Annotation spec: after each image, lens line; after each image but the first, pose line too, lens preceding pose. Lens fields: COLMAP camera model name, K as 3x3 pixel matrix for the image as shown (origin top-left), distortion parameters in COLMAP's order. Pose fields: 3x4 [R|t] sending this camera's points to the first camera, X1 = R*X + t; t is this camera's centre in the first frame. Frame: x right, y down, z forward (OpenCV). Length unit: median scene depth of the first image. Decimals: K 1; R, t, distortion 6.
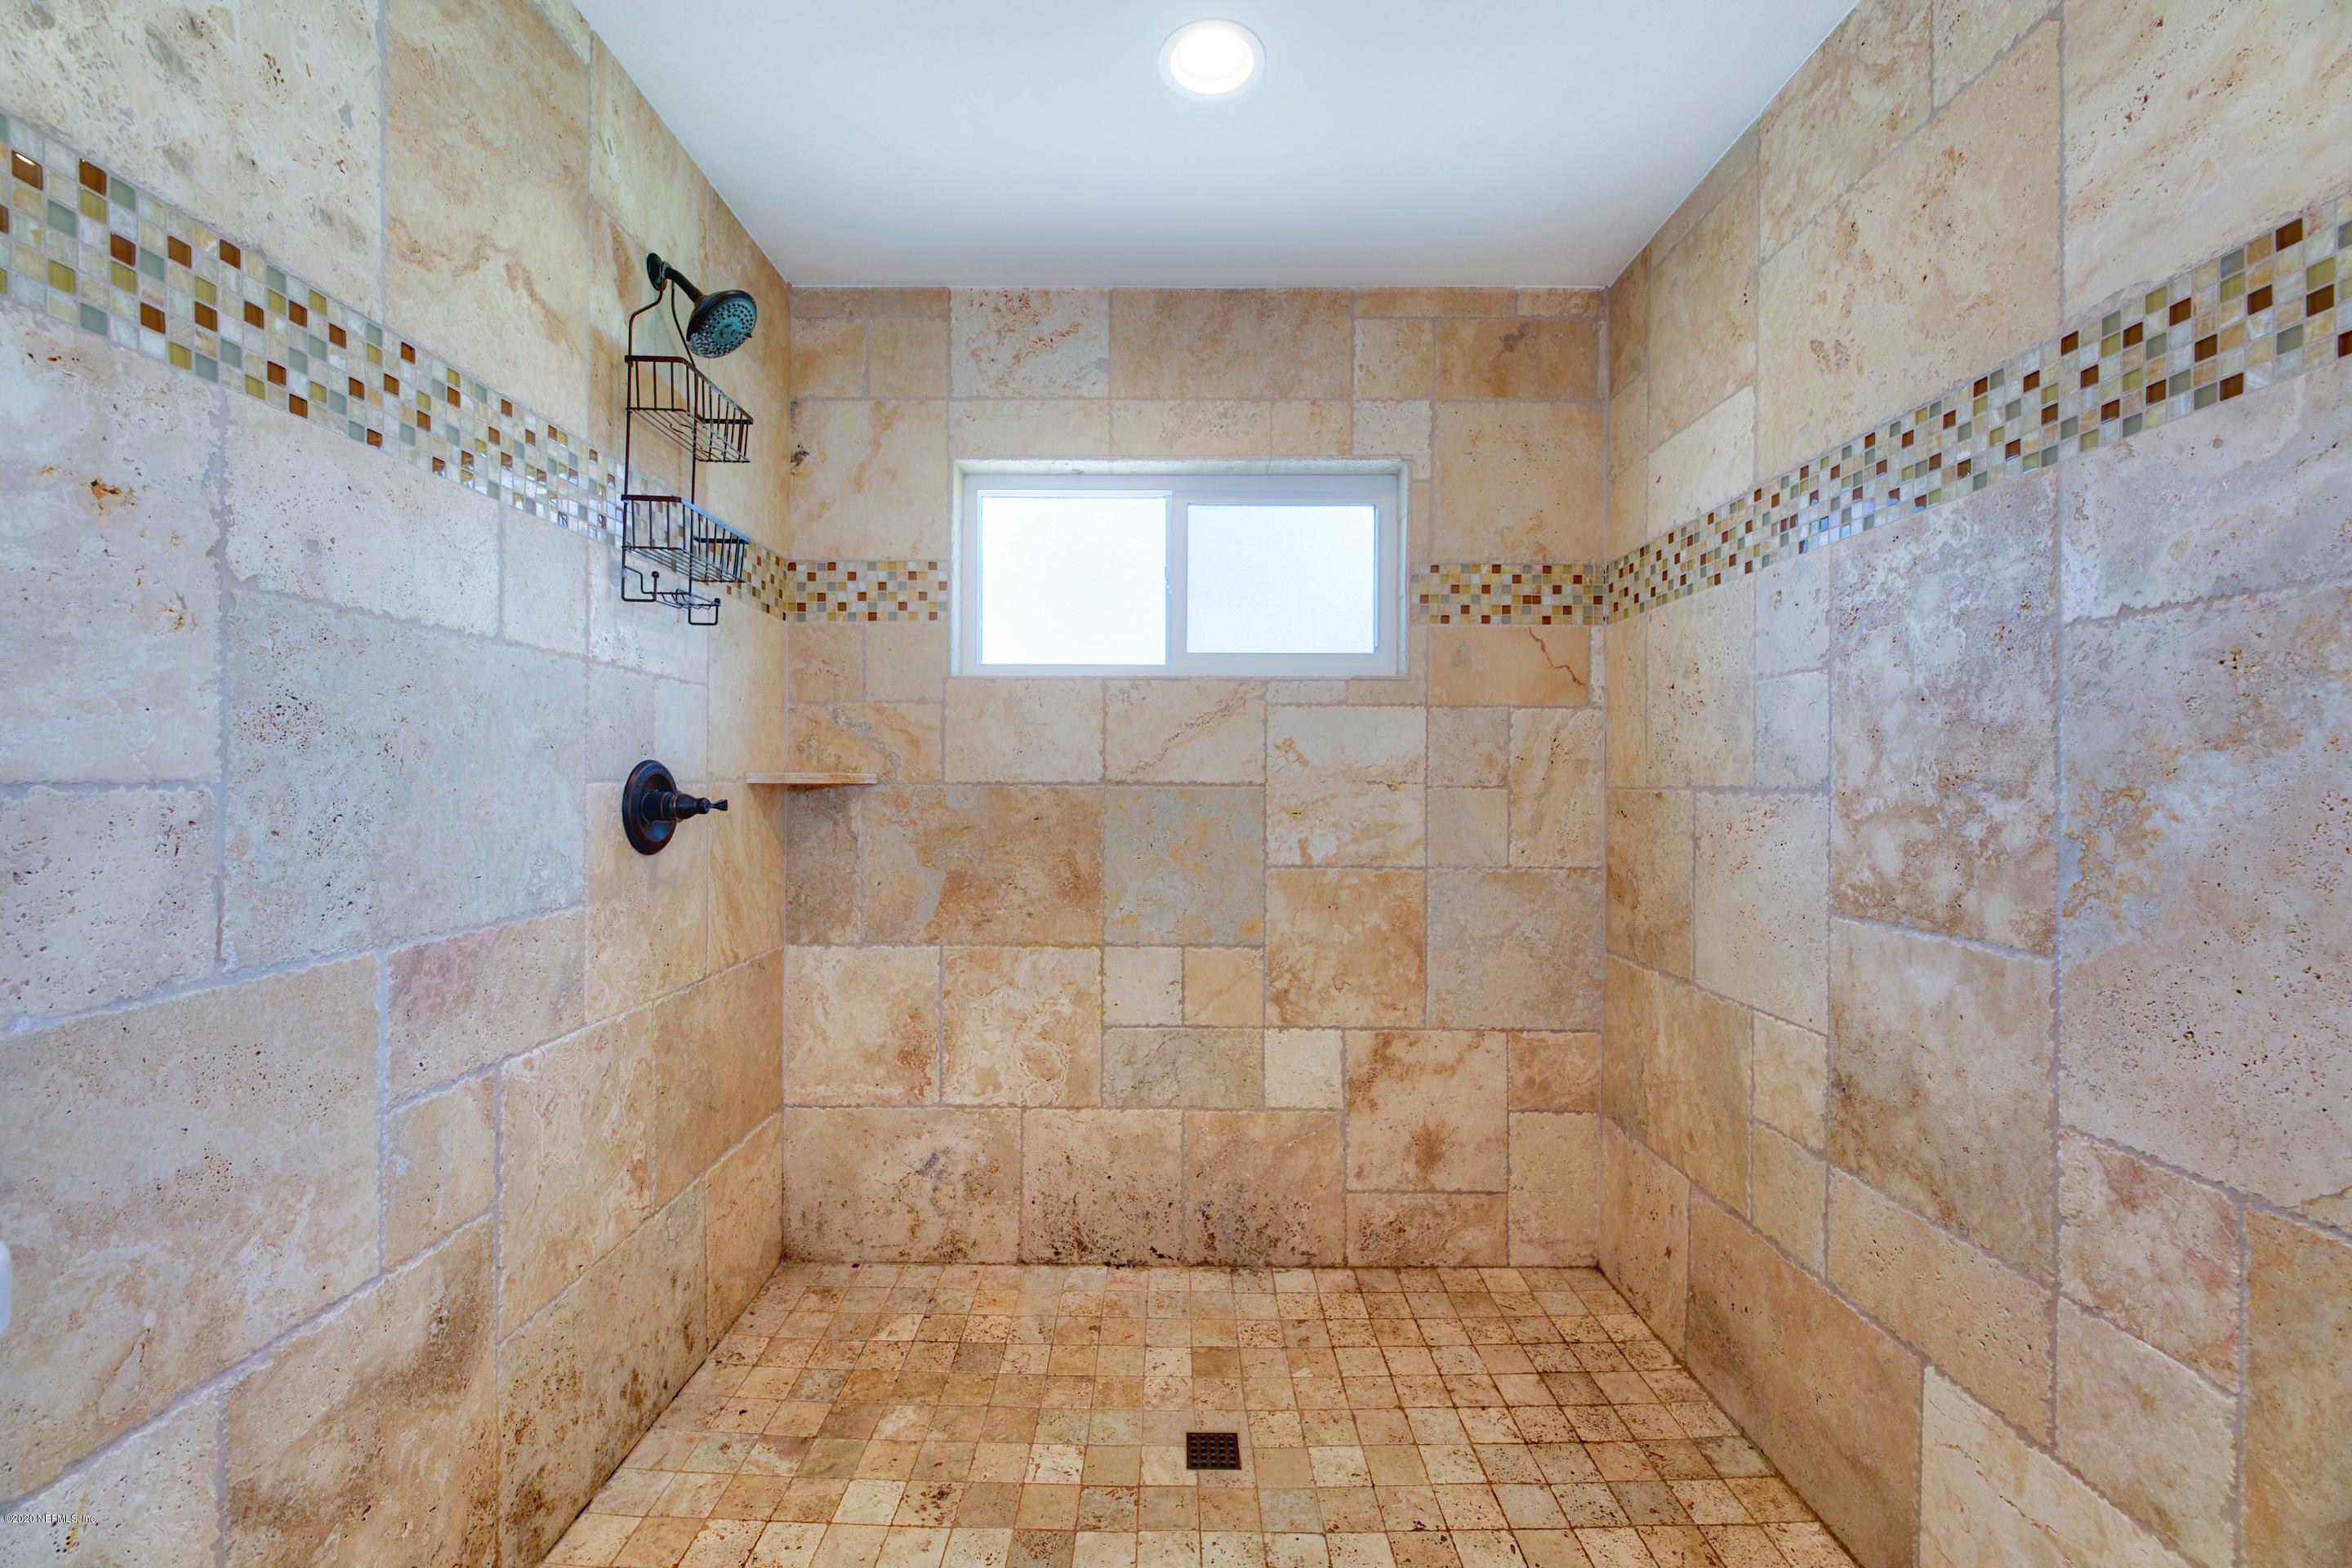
lens RADIAL K [[964.1, 0, 1182.7], [0, 964.1, 778.6], [0, 0, 1]] dist [0.026285, -0.000268]
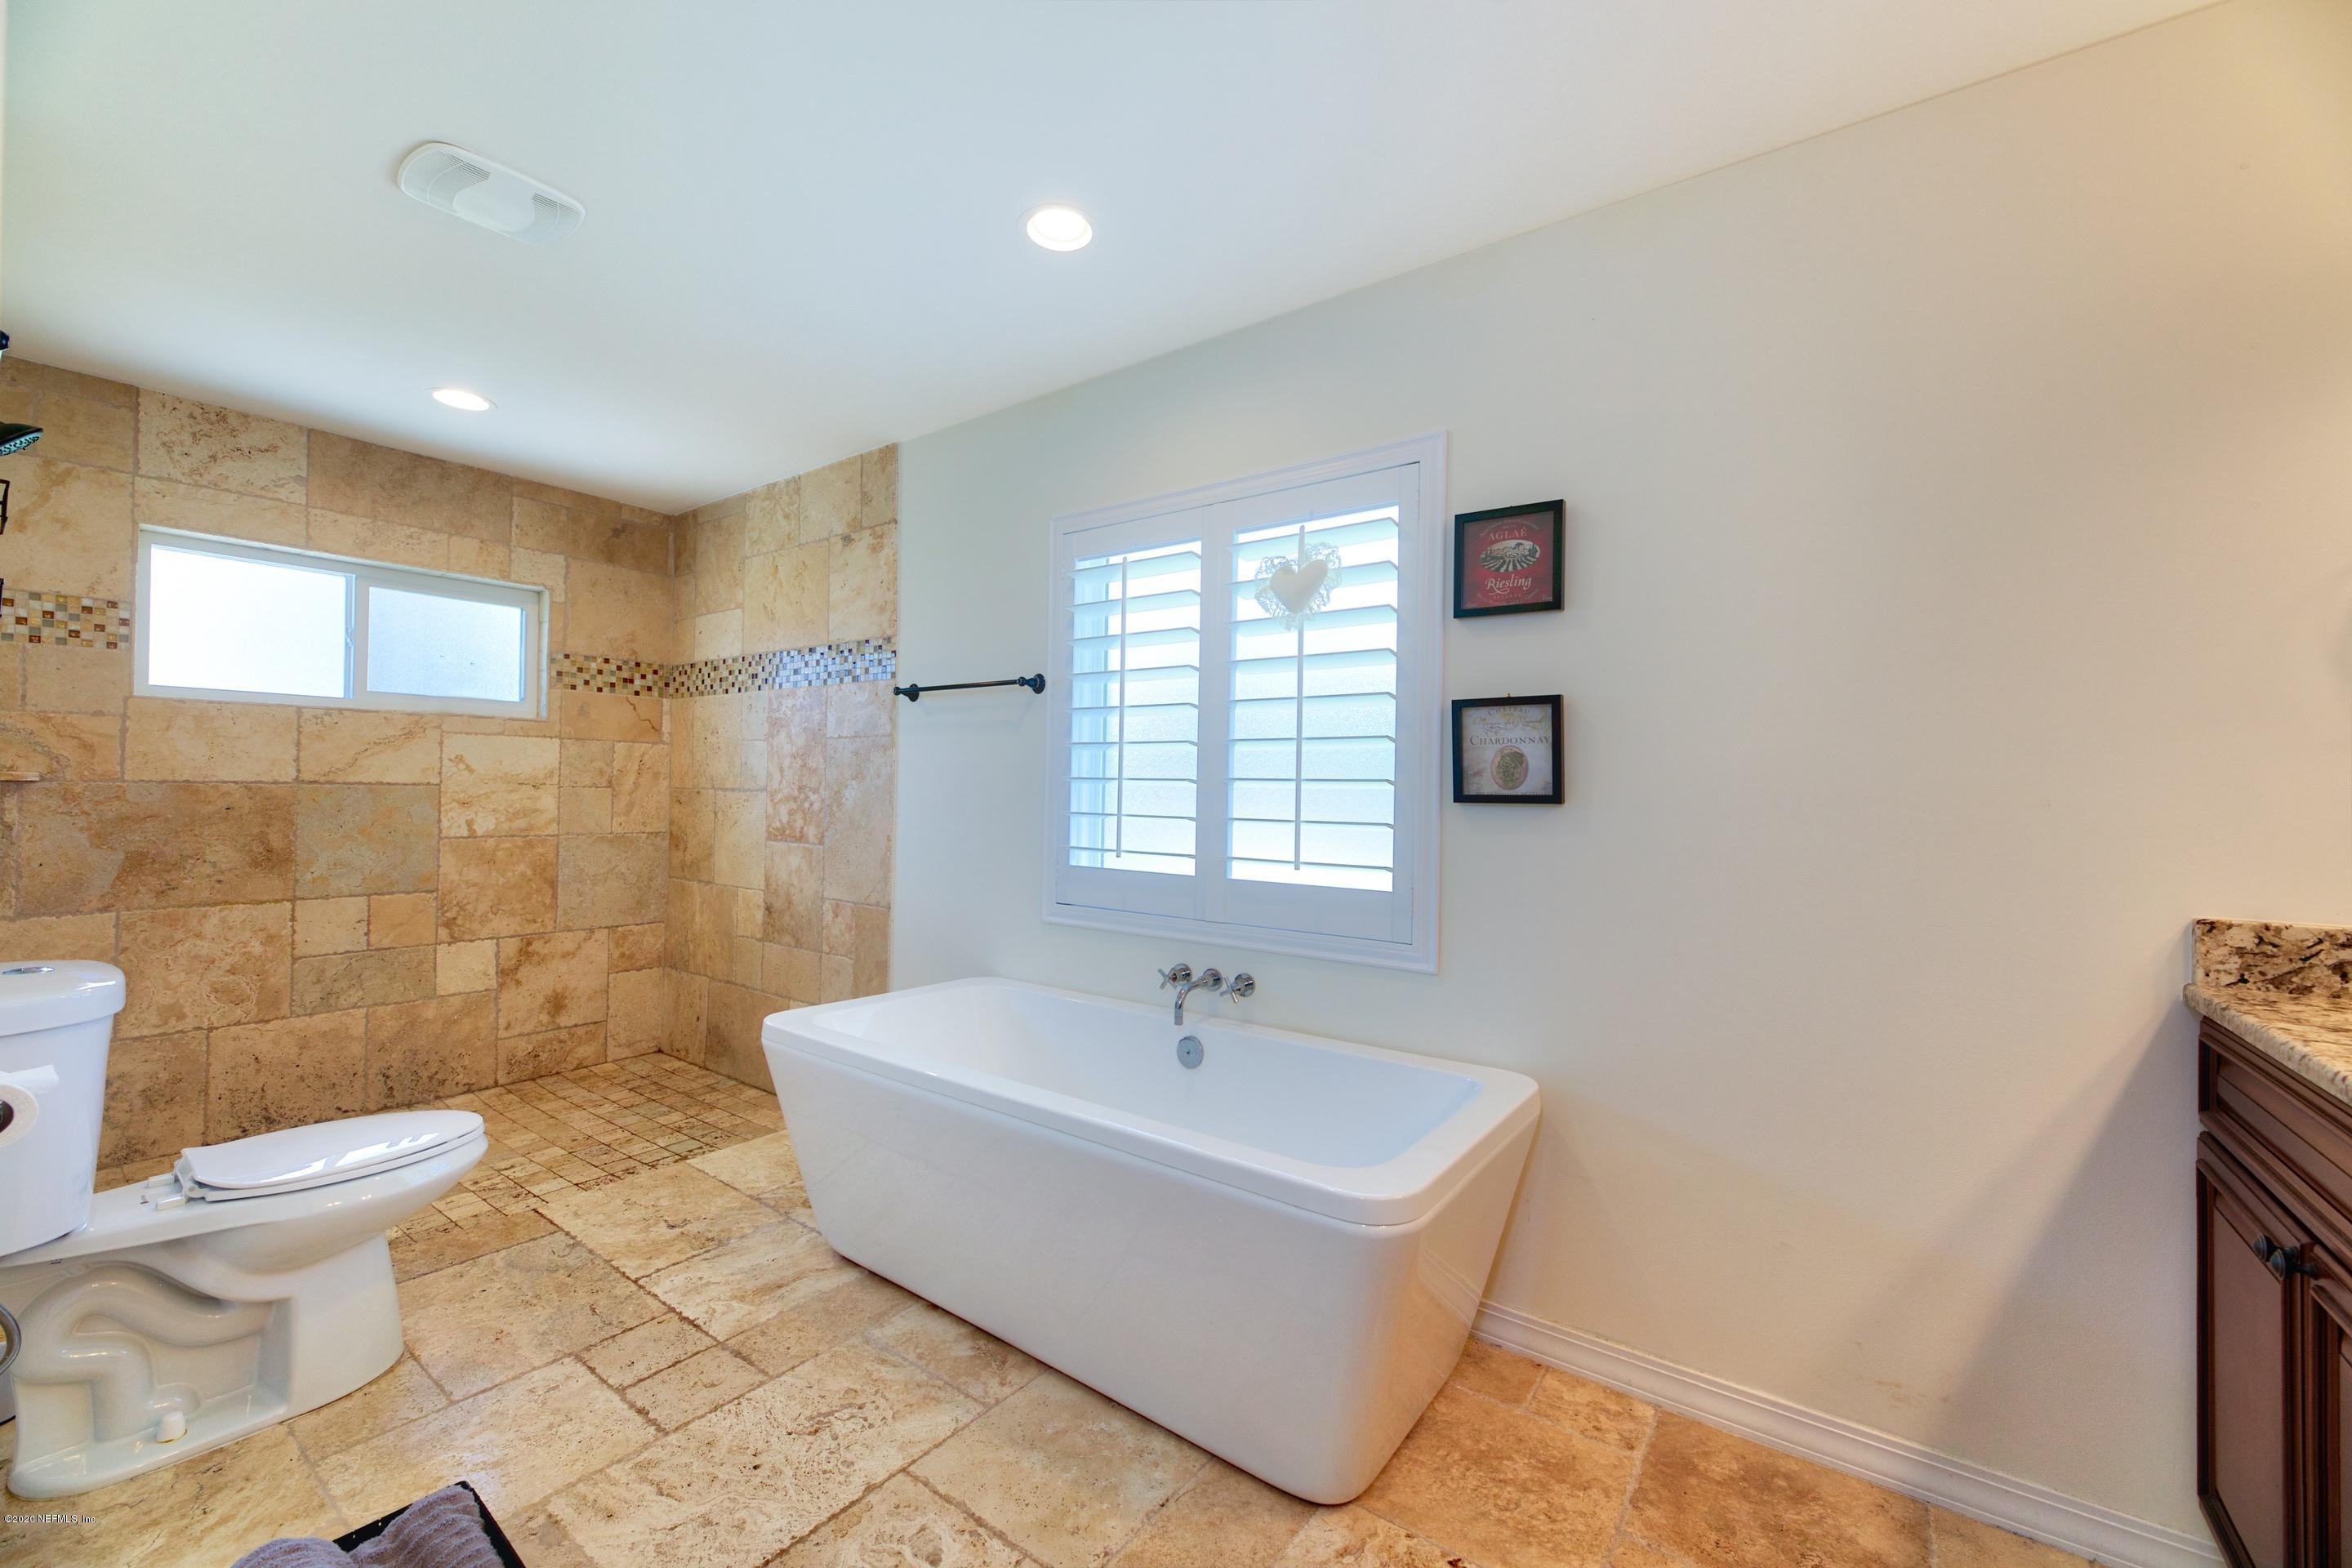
lens RADIAL K [[937.0, 0, 1176.0], [0, 937.0, 784.0], [0, 0, 1]] dist [0.002913, -0.005586]
pose [[0.602584, 0.009142, 0.798003, -0.395168], [-0.016524, 0.999863, 0.001023, -0.015336], [-0.797885, -0.013802, 0.602652, -0.819389]]
